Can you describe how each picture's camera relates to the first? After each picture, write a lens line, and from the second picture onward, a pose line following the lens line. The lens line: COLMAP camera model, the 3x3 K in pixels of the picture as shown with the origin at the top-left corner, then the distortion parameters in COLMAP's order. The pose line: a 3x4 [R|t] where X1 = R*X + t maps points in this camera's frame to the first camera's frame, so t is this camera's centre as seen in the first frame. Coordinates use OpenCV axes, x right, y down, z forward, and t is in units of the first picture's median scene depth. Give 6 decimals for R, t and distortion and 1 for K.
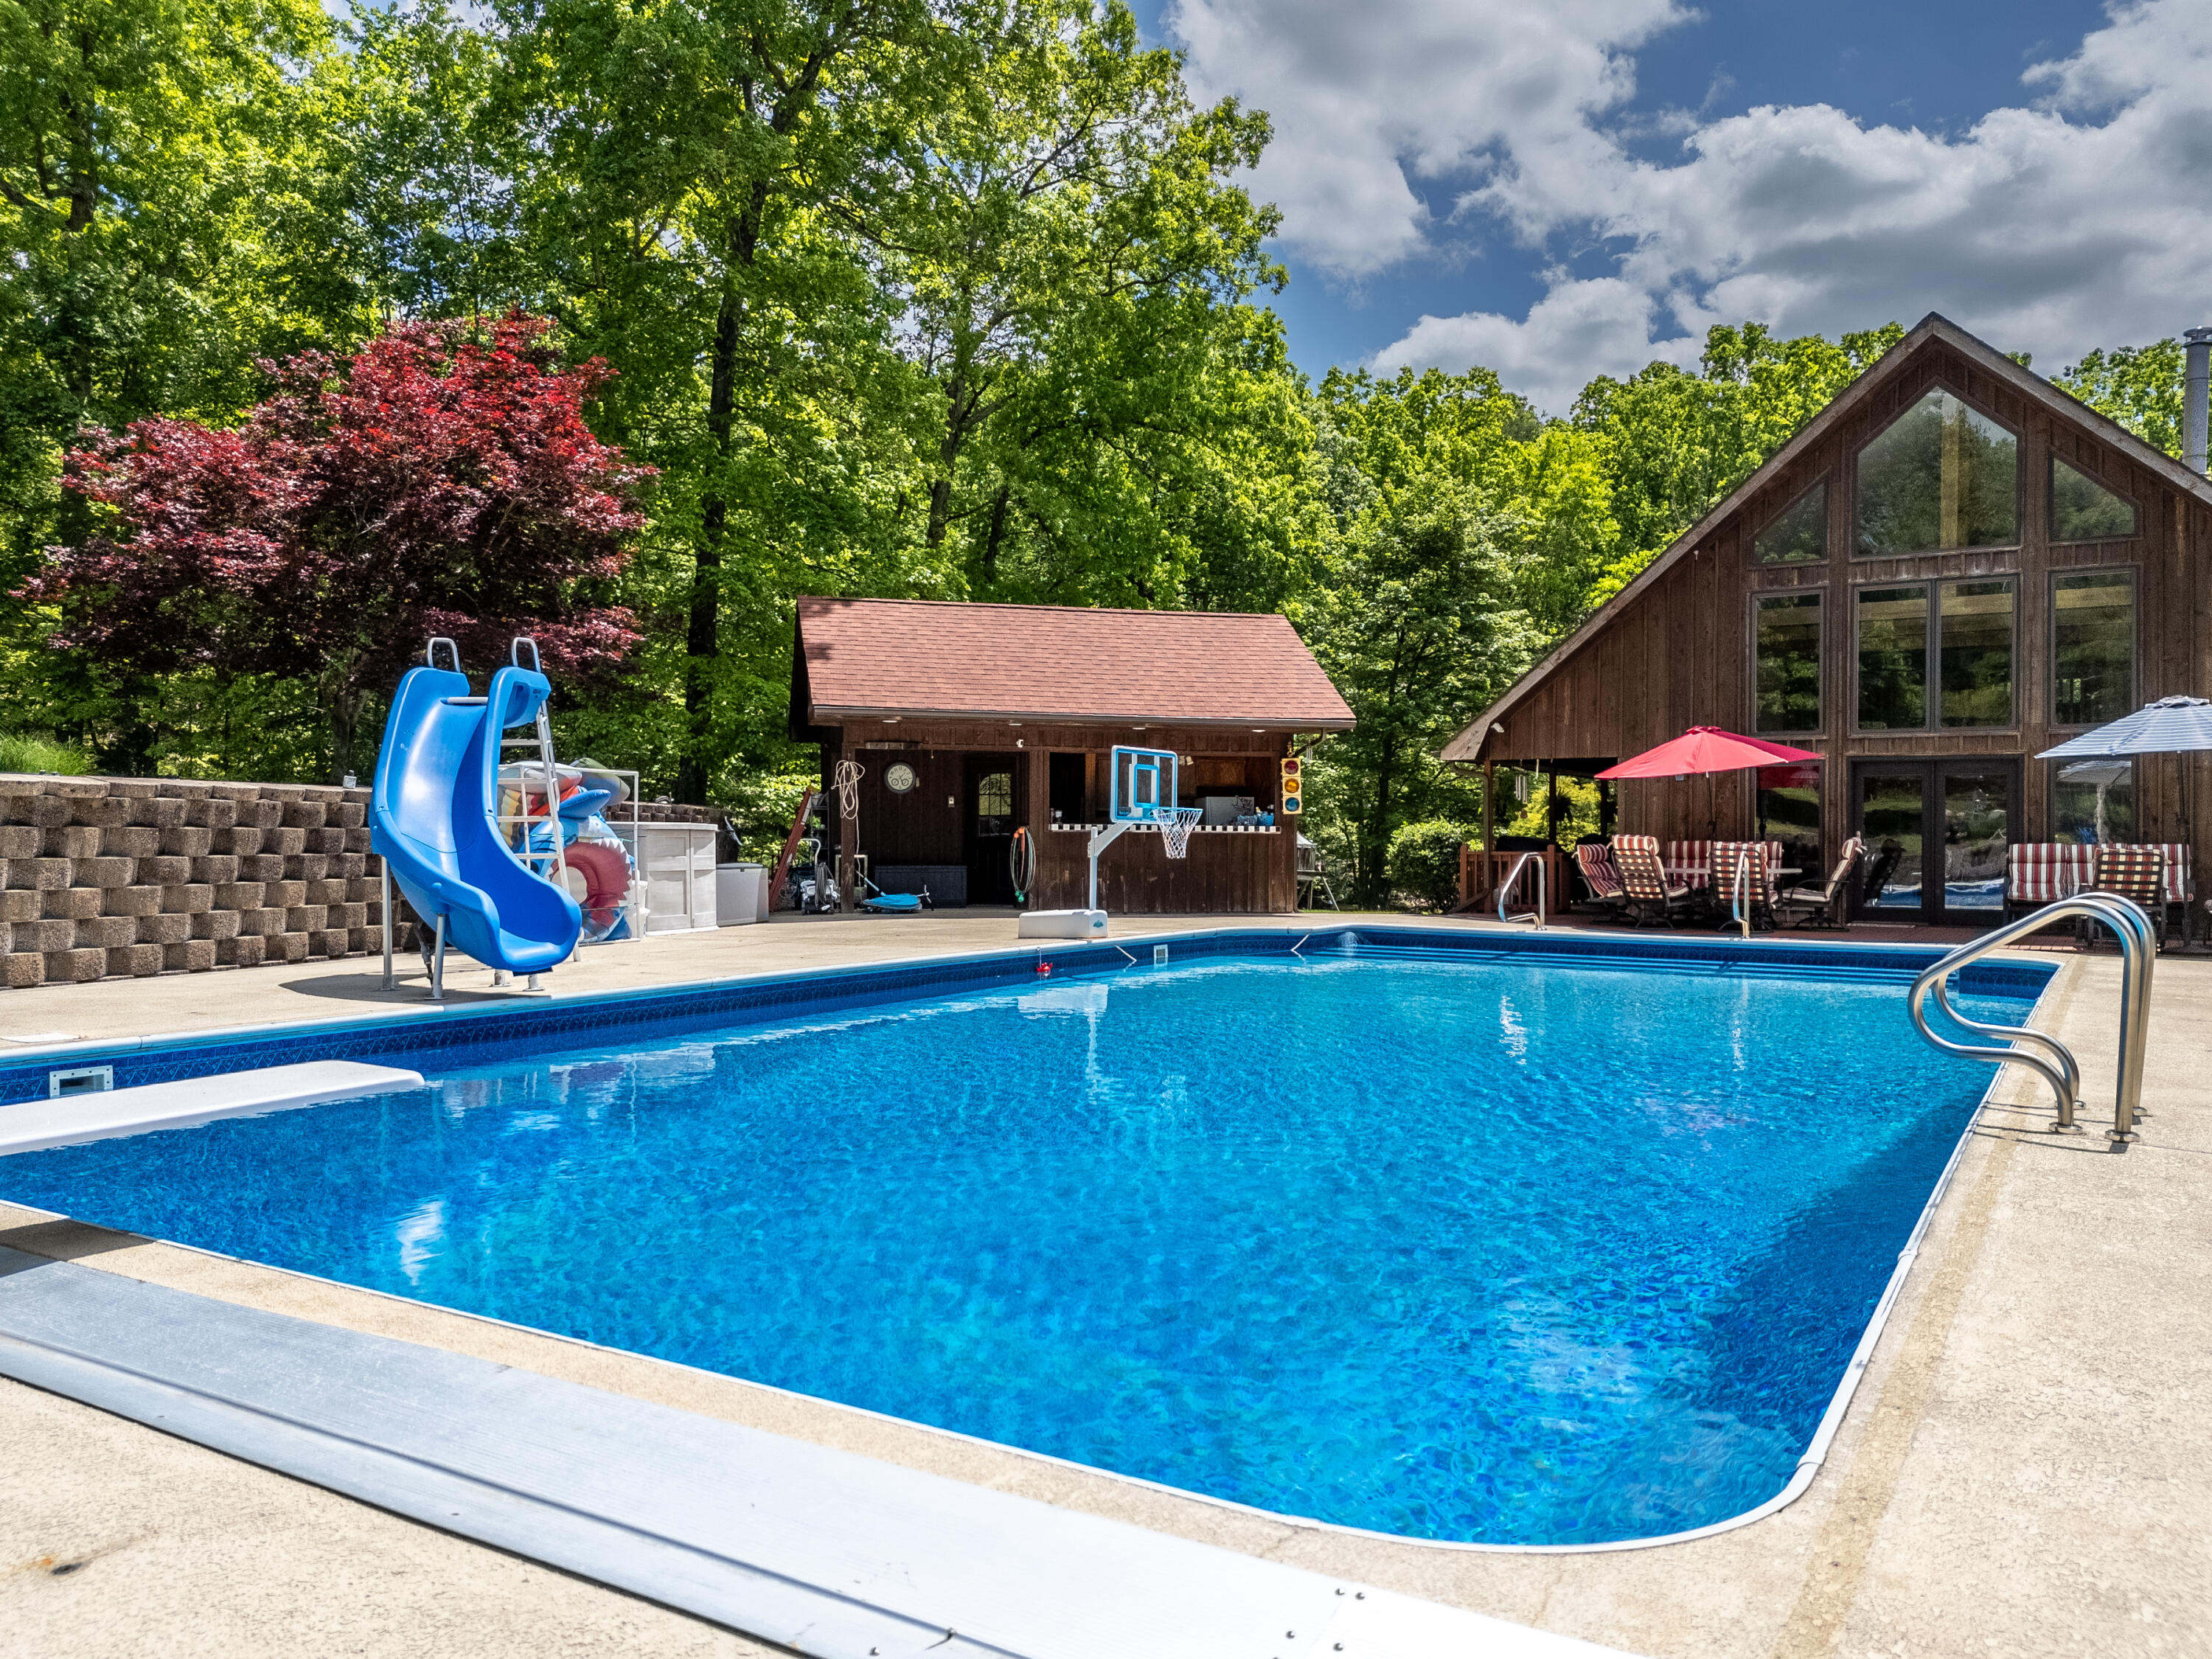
lens RADIAL K [[1587.6, 0, 1106.0], [0, 1587.6, 829.5], [0, 0, 1]] dist [0.175045, -0.301258]
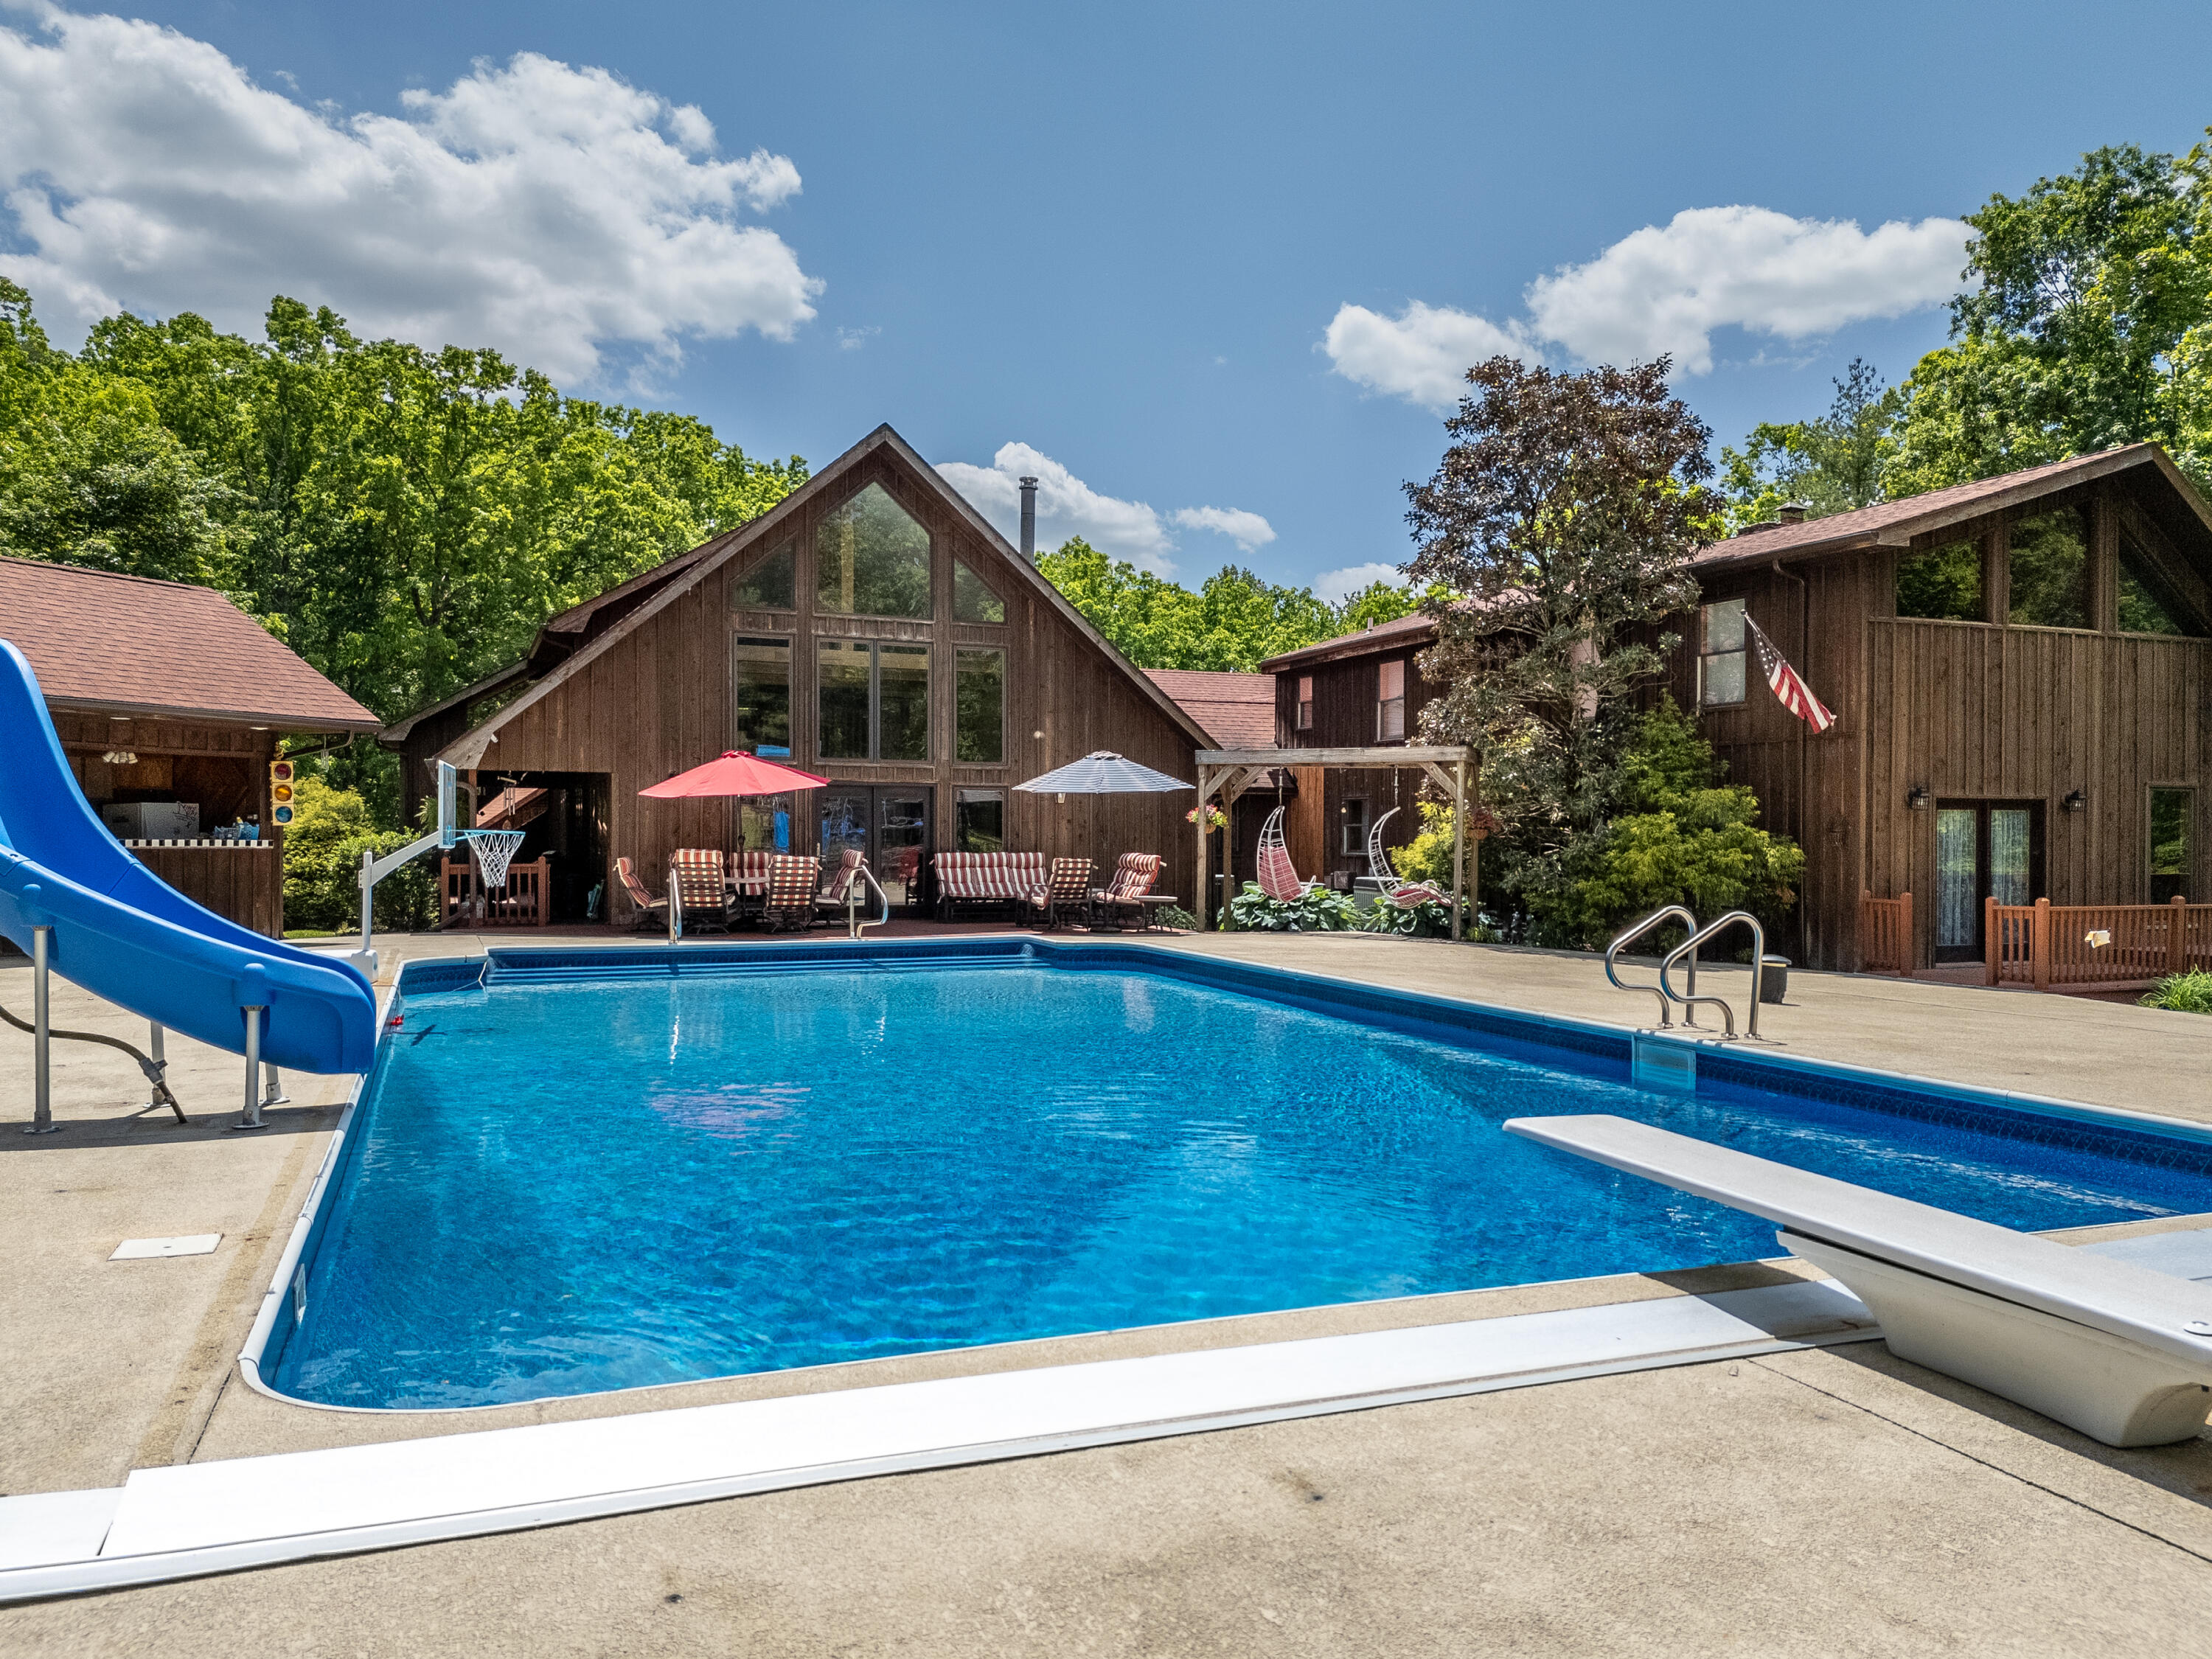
lens RADIAL K [[1620.0, 0, 1104.0], [0, 1620.0, 835.4], [0, 0, 1]] dist [0.084001, -0.093593]
pose [[0.593511, -0.004292, 0.804815, -0.394775], [-0.005017, 0.999947, 0.009033, -0.017286], [-0.804810, -0.009399, 0.593457, 0.126077]]
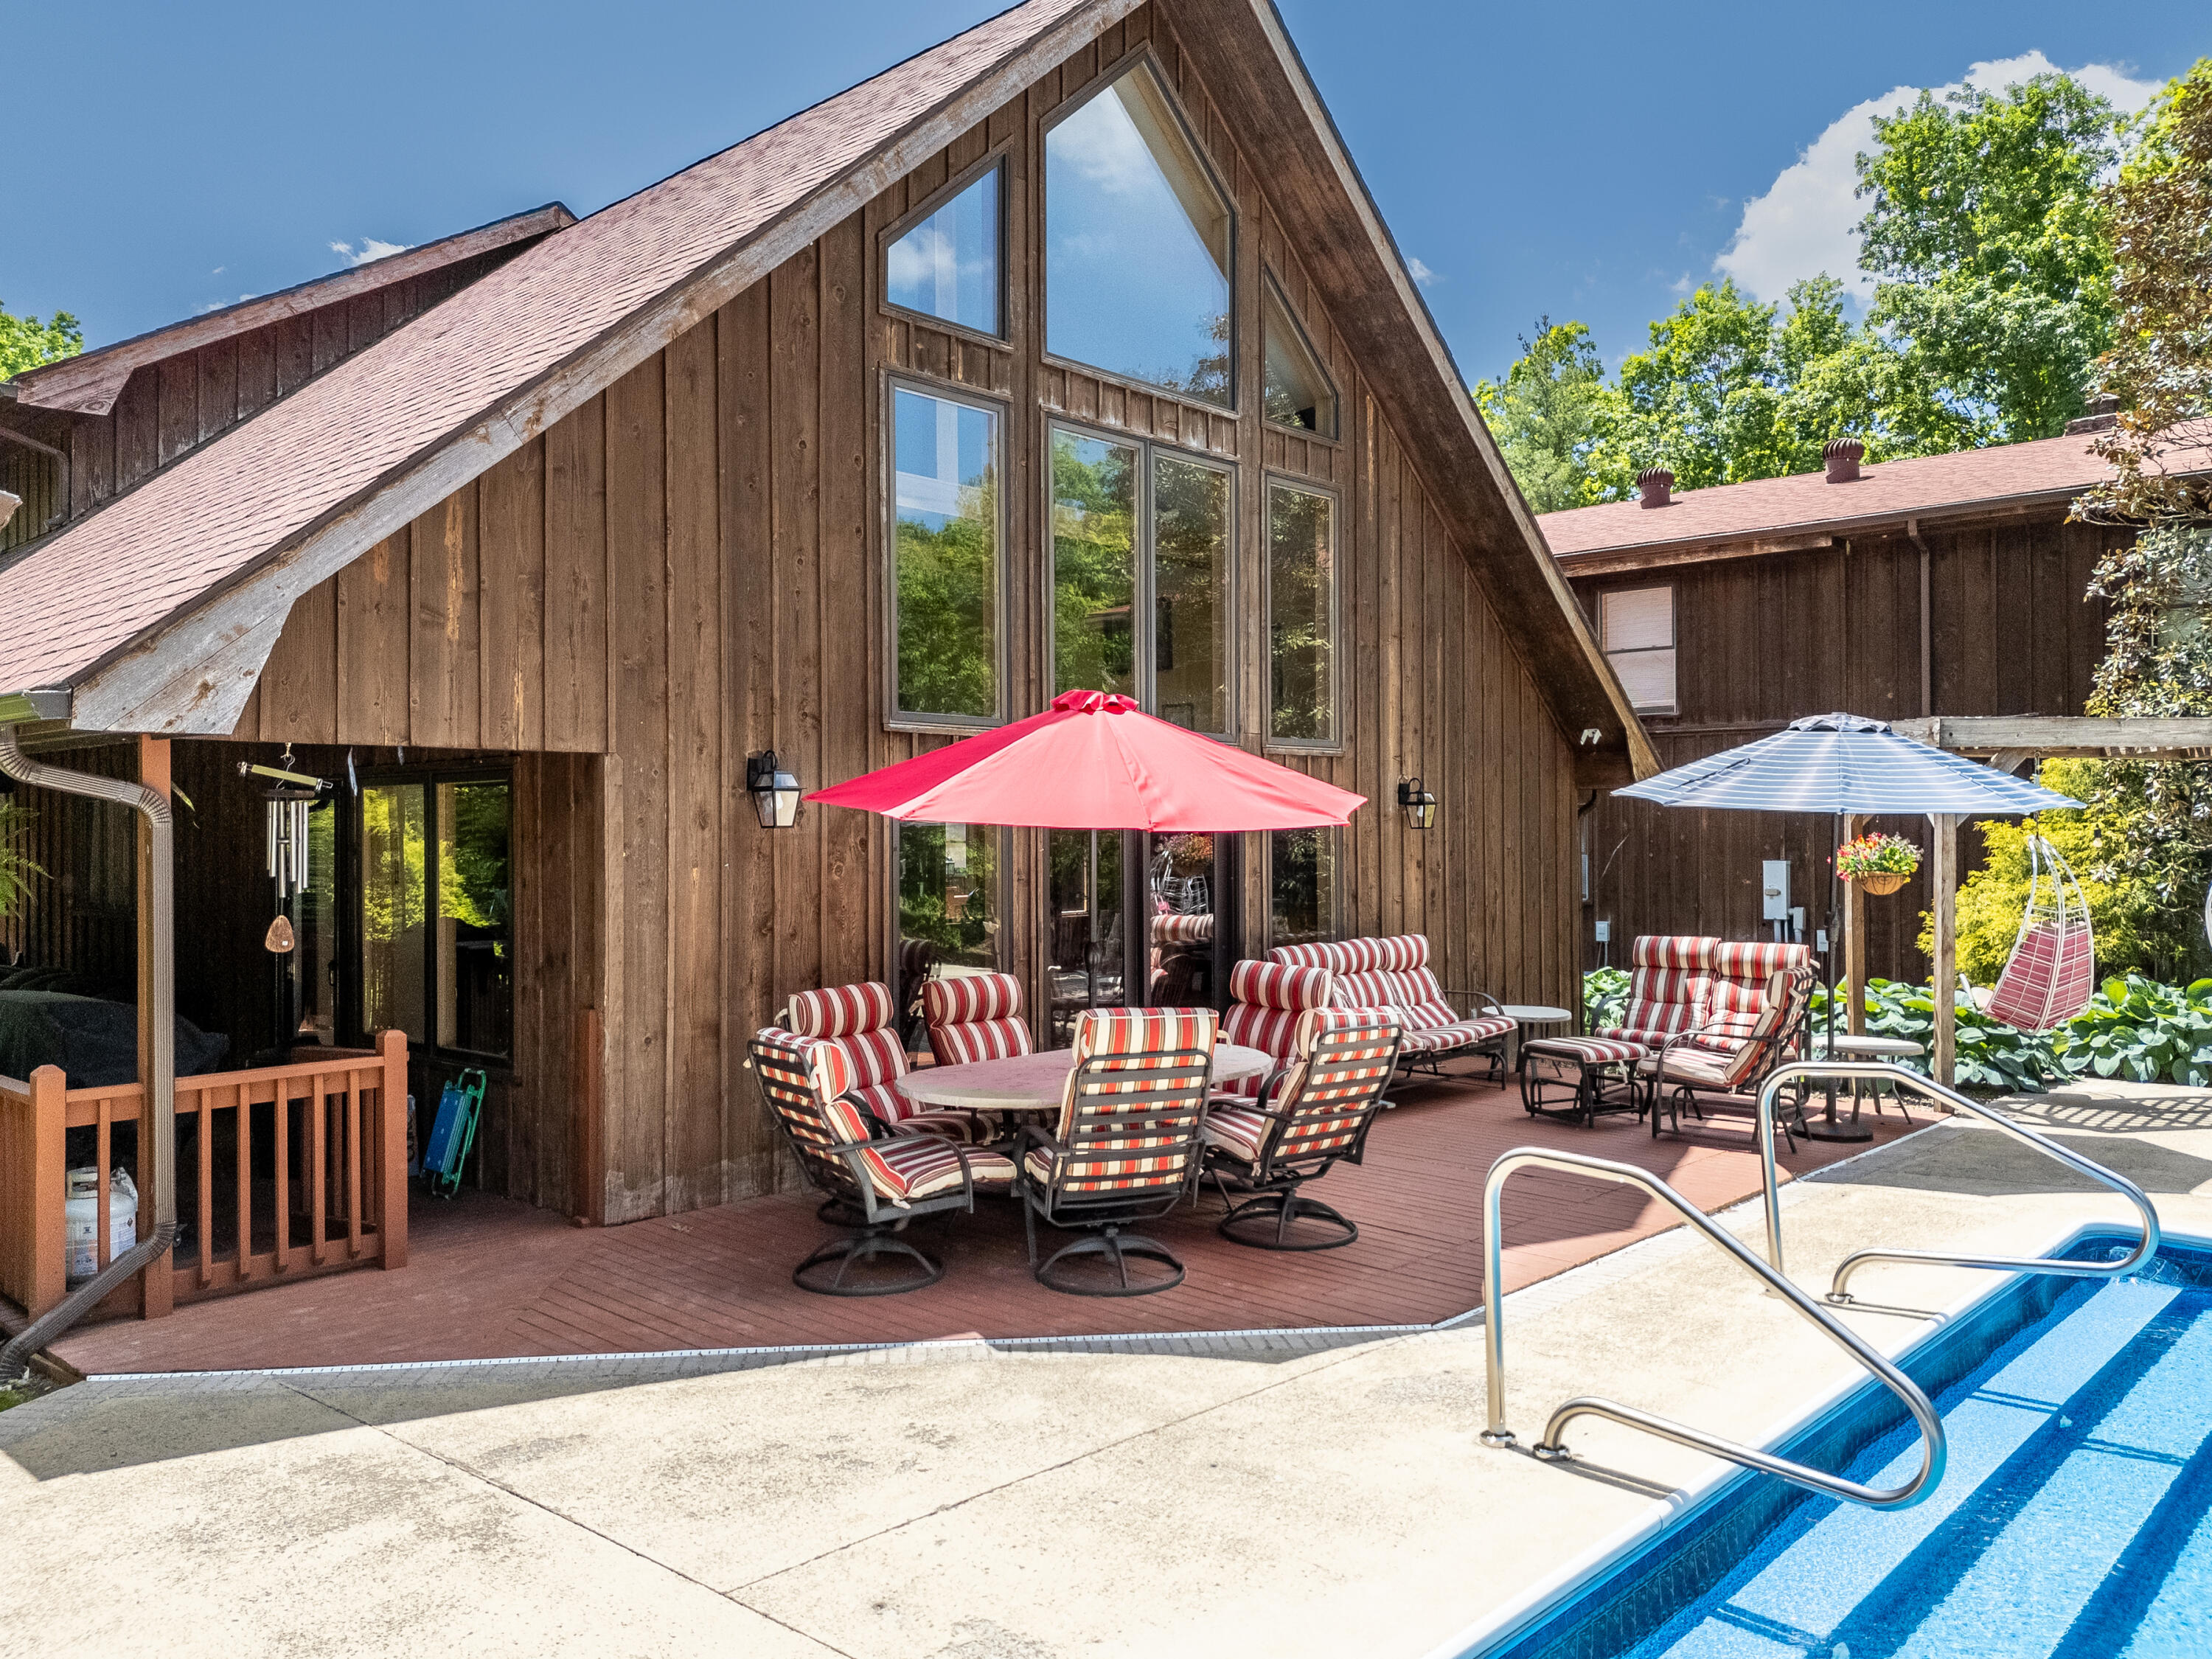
lens RADIAL K [[1620.0, 0, 1104.0], [0, 1620.0, 835.4], [0, 0, 1]] dist [0.084001, -0.093593]
pose [[0.192249, -0.012043, 0.981272, -0.000772], [0.002128, 0.999927, 0.011855, -0.035814], [-0.981344, -0.000190, 0.192261, 0.942380]]
